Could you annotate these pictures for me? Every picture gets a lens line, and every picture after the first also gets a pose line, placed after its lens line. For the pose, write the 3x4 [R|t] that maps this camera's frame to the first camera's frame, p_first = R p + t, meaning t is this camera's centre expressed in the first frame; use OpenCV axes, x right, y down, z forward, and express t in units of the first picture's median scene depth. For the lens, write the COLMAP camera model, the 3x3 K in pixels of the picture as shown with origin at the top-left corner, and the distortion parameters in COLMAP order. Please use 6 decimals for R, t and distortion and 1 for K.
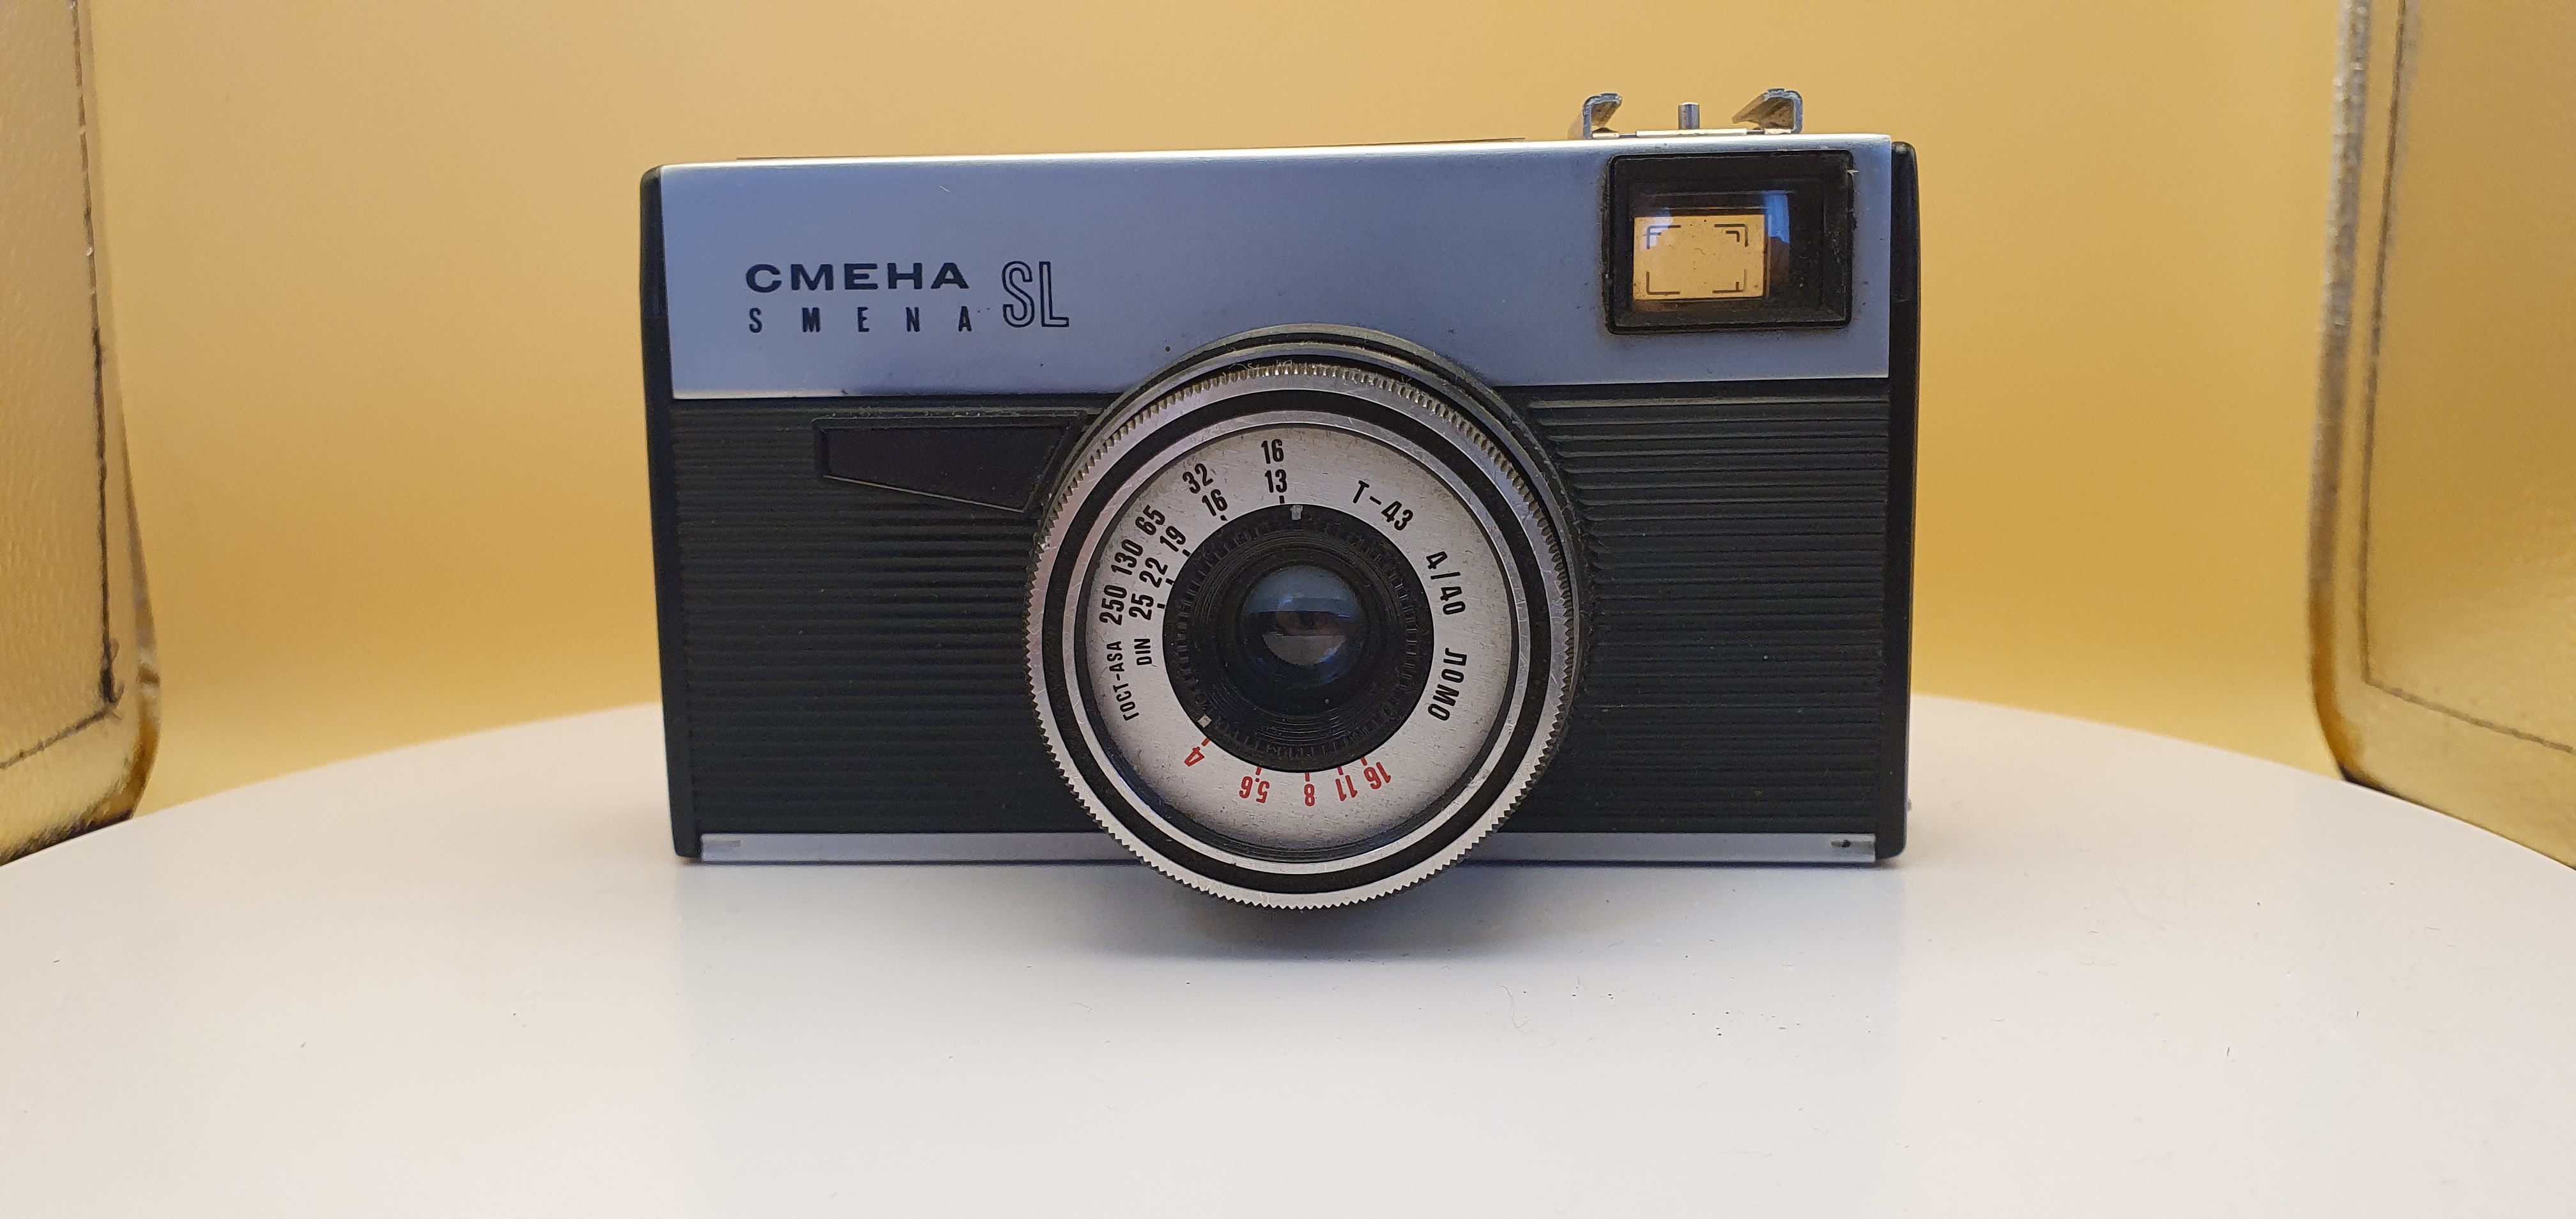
lens RADIAL K [[2239.6, 0, 1267.0], [0, 2239.6, 612.0], [0, 0, 1]] dist [0.044002, 0.094624]
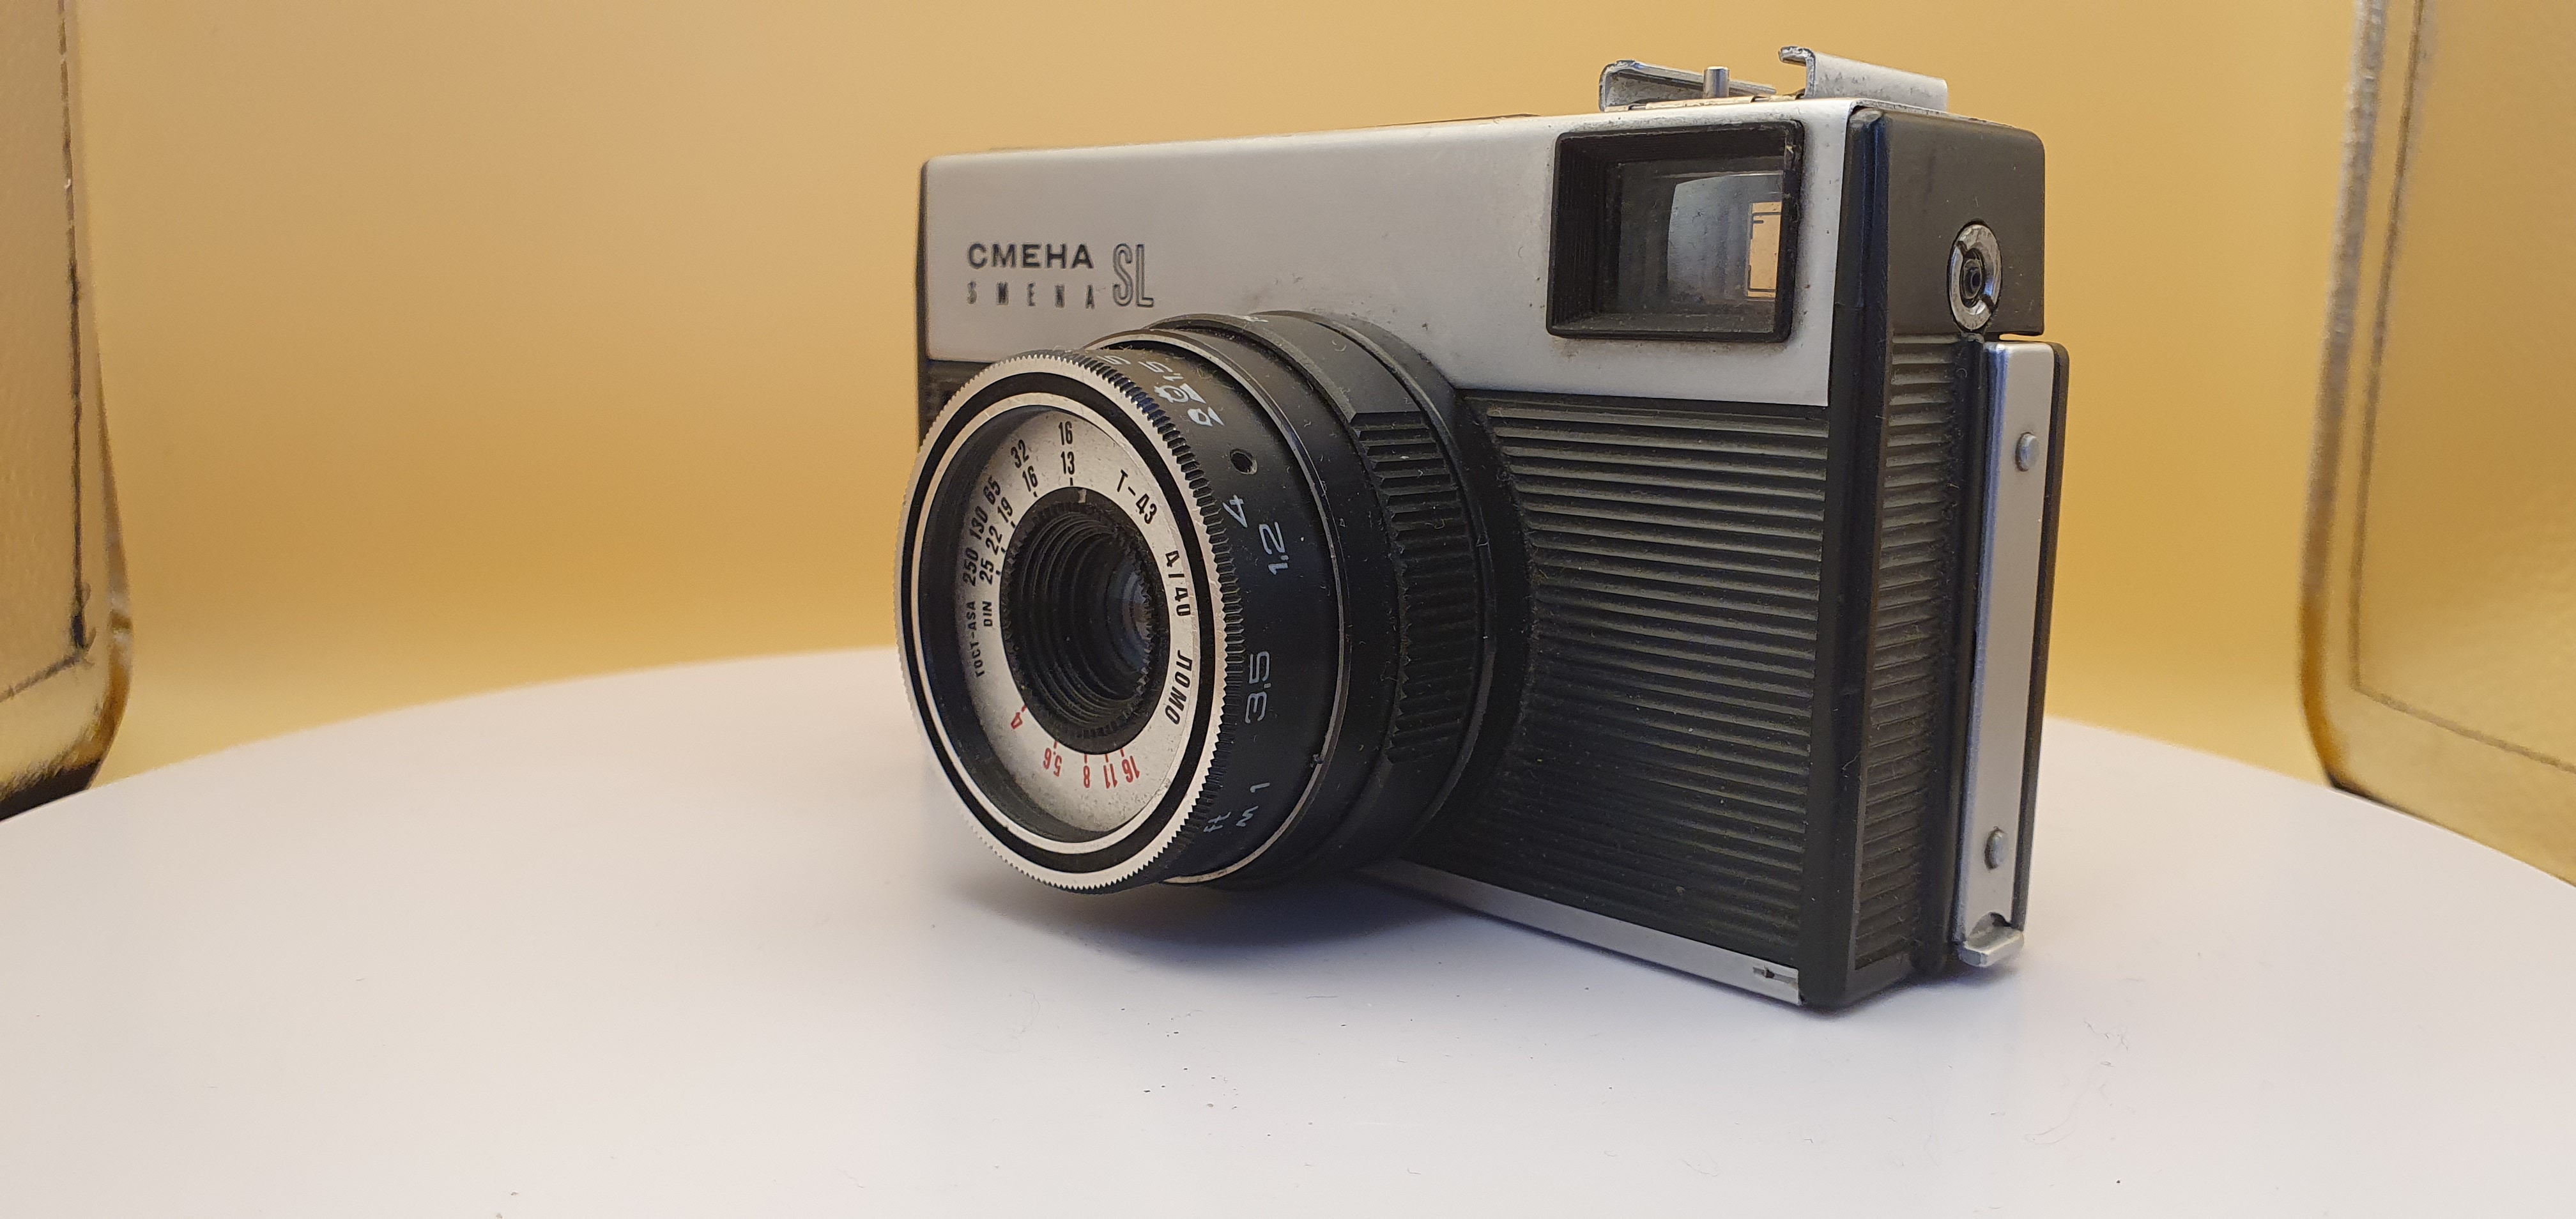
lens RADIAL K [[2102.1, 0, 1292.8], [0, 2102.1, 631.7], [0, 0, 1]] dist [0.080589, -0.000891]
pose [[0.749000, 0.135520, -0.648563, 0.630655], [-0.120359, 0.990402, 0.067951, -0.053183], [0.651547, 0.027165, 0.758122, 0.307855]]
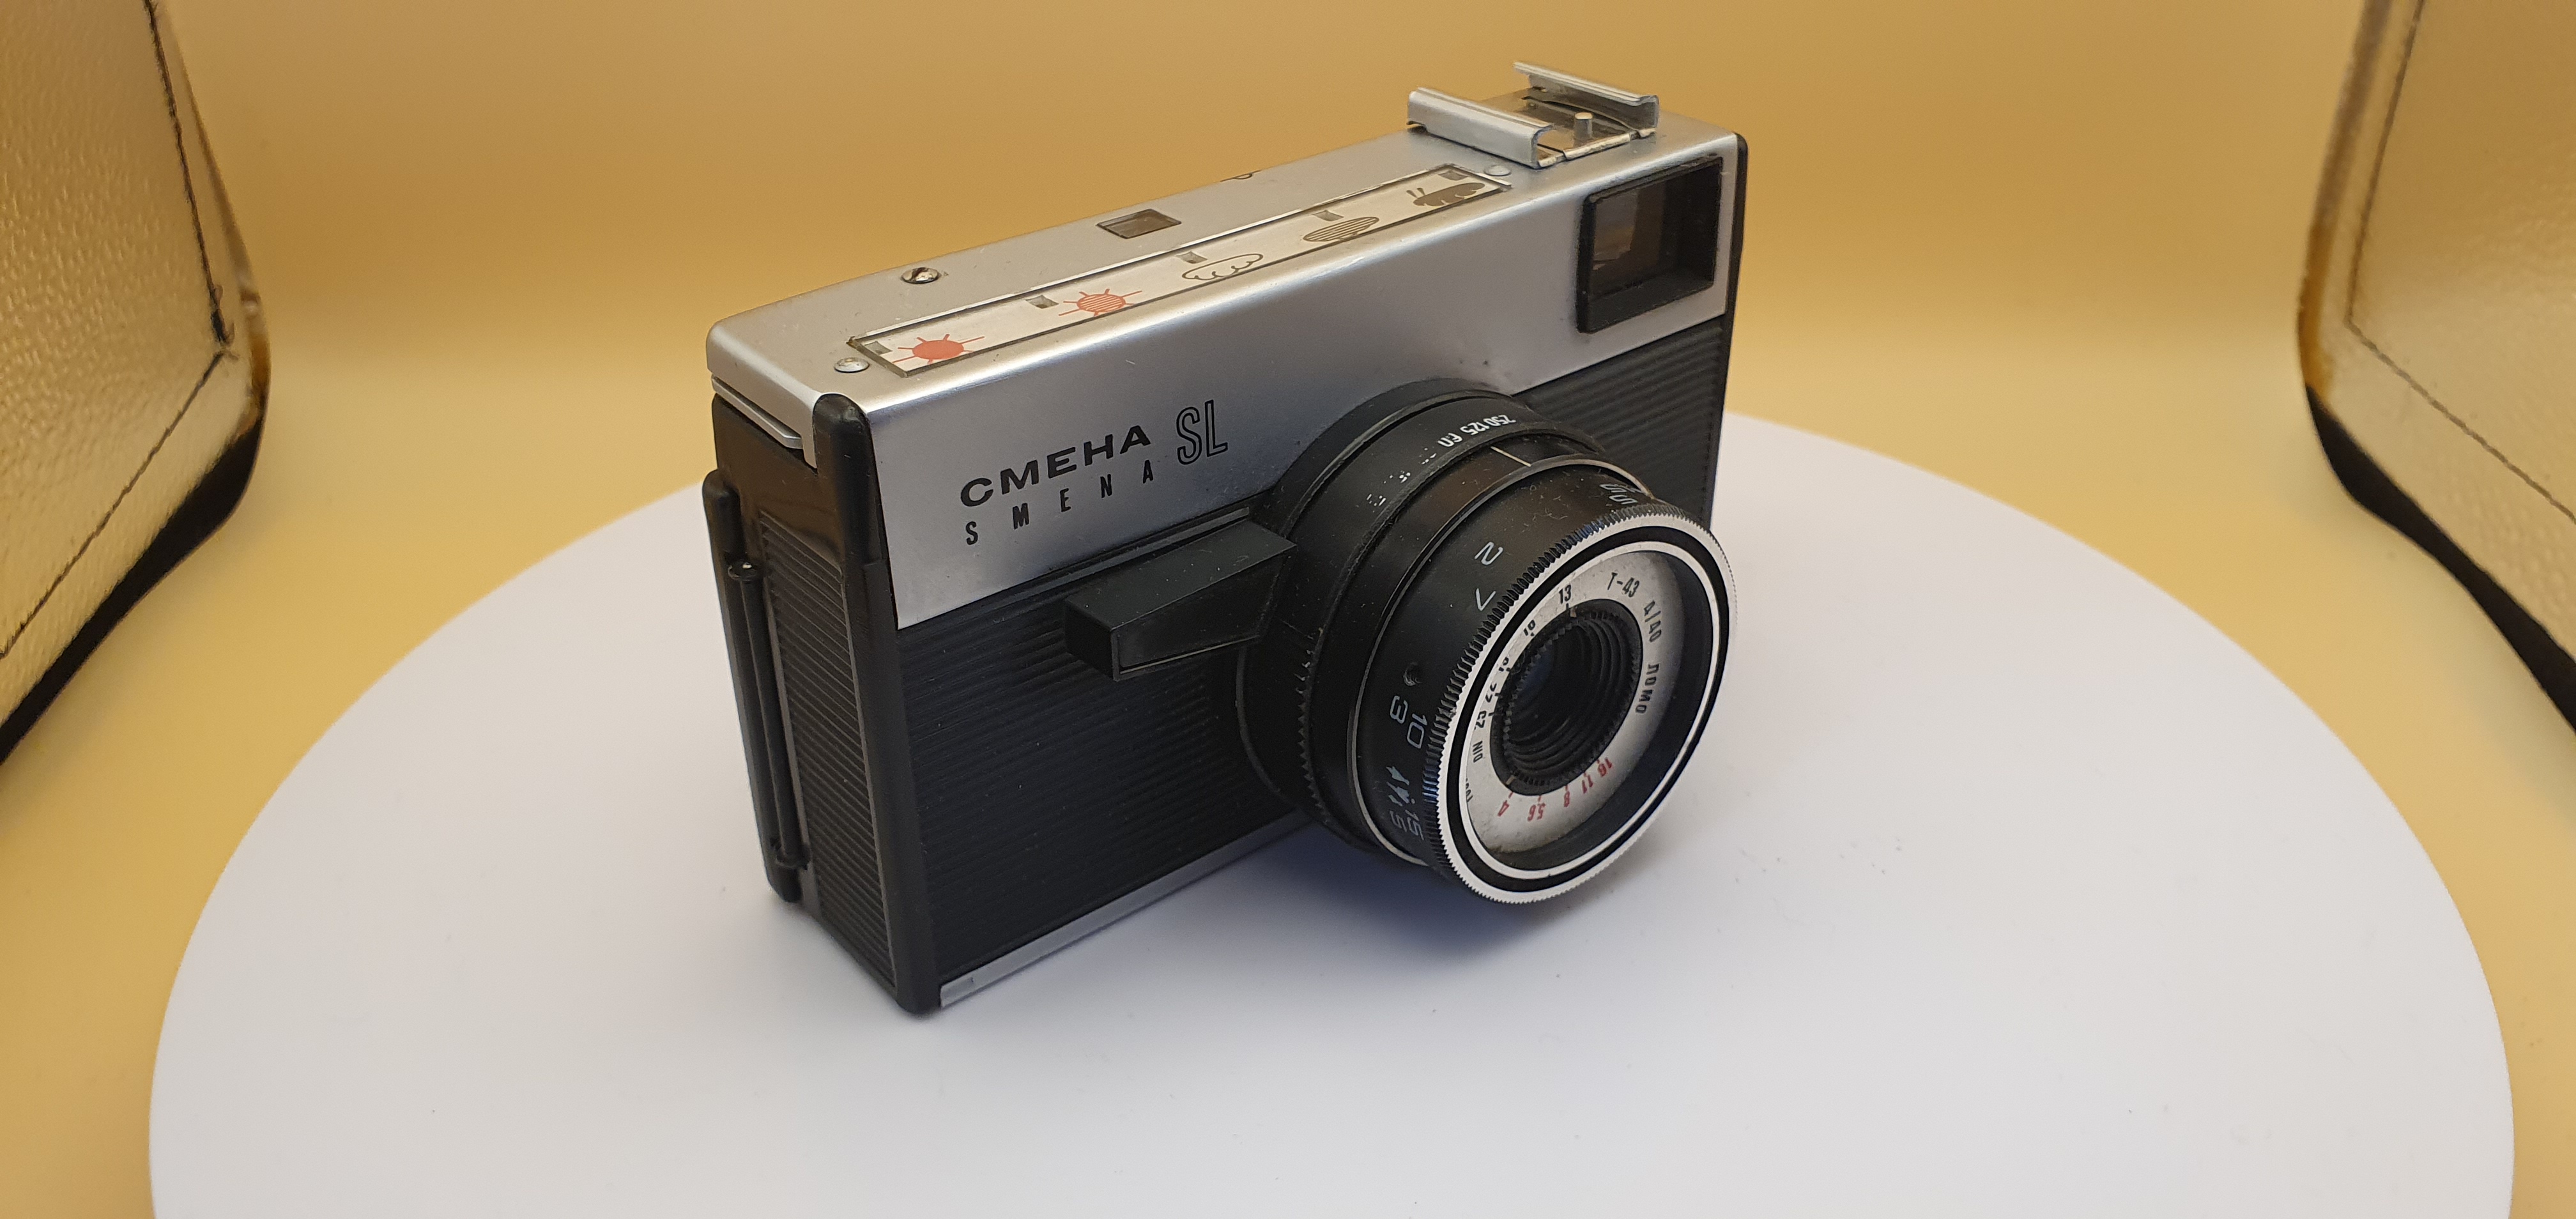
lens RADIAL K [[2192.0, 0, 1326.7], [0, 2192.0, 618.3], [0, 0, 1]] dist [0.069290, -0.008342]
pose [[0.718349, -0.345153, 0.604023, -0.728330], [0.084313, 0.905039, 0.416889, -0.496277], [-0.690555, -0.248545, 0.679234, 0.242396]]
